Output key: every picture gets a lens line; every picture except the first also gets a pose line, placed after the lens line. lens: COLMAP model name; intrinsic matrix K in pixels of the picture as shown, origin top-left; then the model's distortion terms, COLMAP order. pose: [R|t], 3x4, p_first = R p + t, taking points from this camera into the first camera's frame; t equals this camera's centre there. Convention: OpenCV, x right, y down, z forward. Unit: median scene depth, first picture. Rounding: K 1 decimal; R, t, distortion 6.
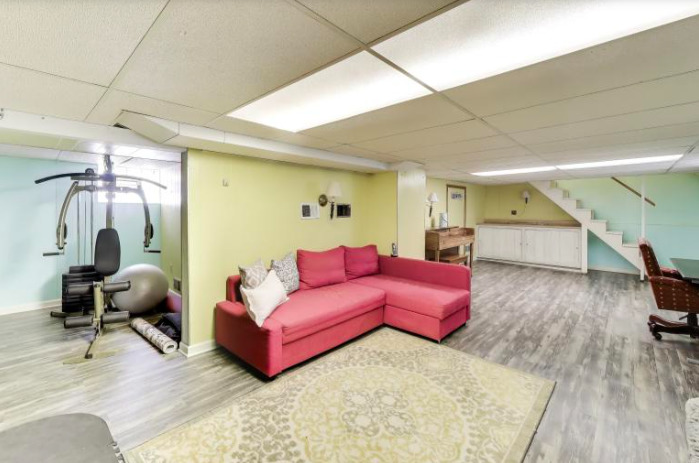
lens RADIAL K [[303.5, 0, 347.3], [0, 303.5, 207.3], [0, 0, 1]] dist [0.002452, 0.000798]
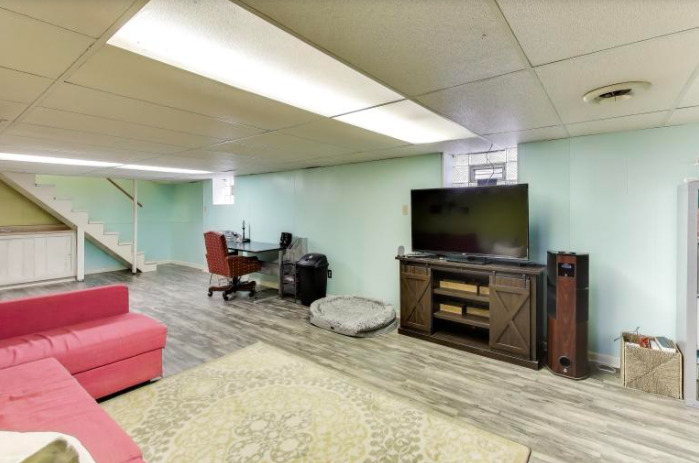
lens RADIAL K [[335.0, 0, 347.5], [0, 335.0, 210.2], [0, 0, 1]] dist [0.000622, -0.000194]
pose [[-0.081117, -0.003718, 0.996698, -0.693924], [0.000582, 0.999993, 0.003778, 0.004391], [-0.996704, 0.000886, -0.081114, 0.666500]]
